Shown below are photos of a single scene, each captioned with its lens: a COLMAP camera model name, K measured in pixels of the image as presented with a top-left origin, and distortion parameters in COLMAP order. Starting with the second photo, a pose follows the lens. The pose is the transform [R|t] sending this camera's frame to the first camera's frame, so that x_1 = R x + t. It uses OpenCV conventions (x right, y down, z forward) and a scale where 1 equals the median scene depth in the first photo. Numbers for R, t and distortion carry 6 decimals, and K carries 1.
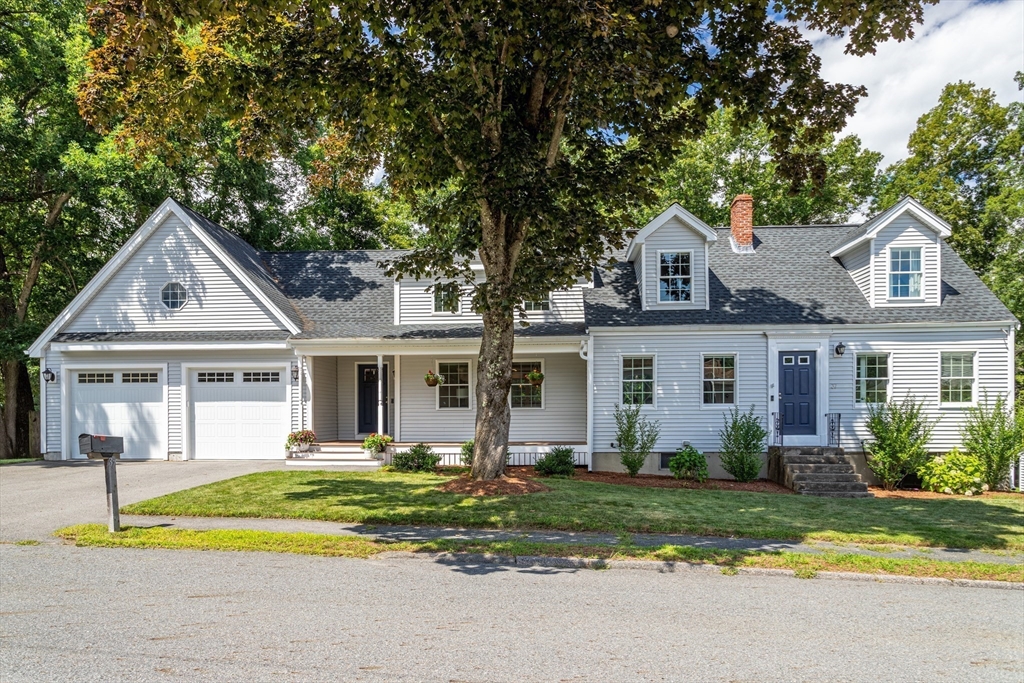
lens RADIAL K [[757.4, 0, 512.0], [0, 757.4, 341.5], [0, 0, 1]] dist [-0.007411, -0.000533]
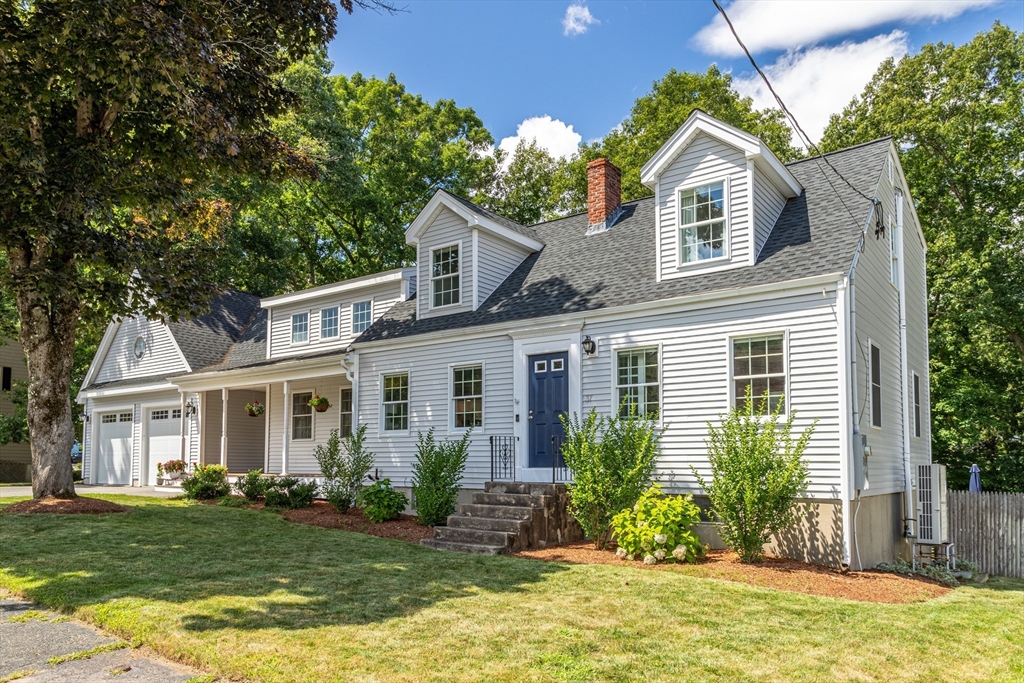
lens RADIAL K [[757.4, 0, 512.0], [0, 757.4, 341.5], [0, 0, 1]] dist [-0.007411, -0.000533]
pose [[0.821858, -0.085794, -0.563195, 0.722131], [0.046519, 0.995401, -0.083748, 0.058084], [0.567790, 0.042630, 0.822069, 0.351361]]
